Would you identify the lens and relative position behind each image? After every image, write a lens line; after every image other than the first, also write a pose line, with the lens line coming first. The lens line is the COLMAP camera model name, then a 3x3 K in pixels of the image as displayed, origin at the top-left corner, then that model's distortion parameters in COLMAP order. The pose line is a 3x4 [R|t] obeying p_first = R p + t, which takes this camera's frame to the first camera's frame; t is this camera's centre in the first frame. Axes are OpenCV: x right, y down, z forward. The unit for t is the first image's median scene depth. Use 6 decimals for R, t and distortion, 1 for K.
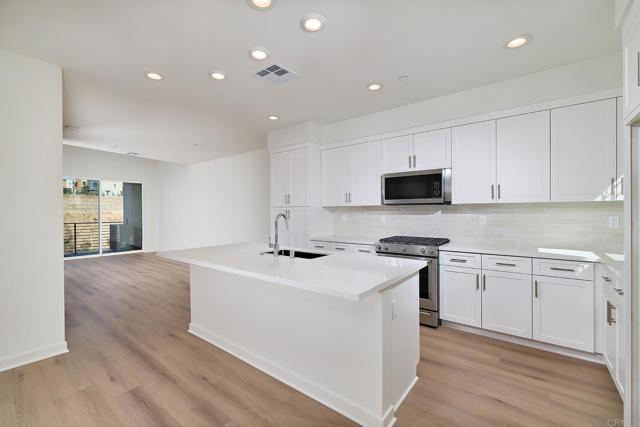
lens RADIAL K [[275.9, 0, 316.8], [0, 275.9, 212.4], [0, 0, 1]] dist [0.001874, 0.000340]
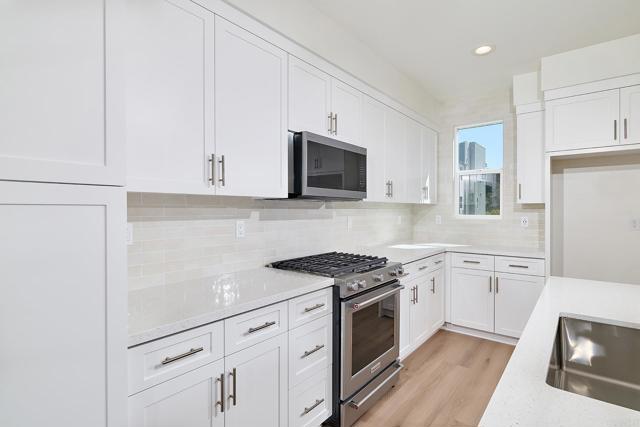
lens RADIAL K [[328.7, 0, 320.0], [0, 328.7, 213.5], [0, 0, 1]] dist [-0.001069, 0.000010]
pose [[0.010025, -0.006307, 0.999930, -0.345138], [0.002375, 0.999977, 0.006284, -0.003234], [-0.999947, 0.002312, 0.010039, 1.070925]]
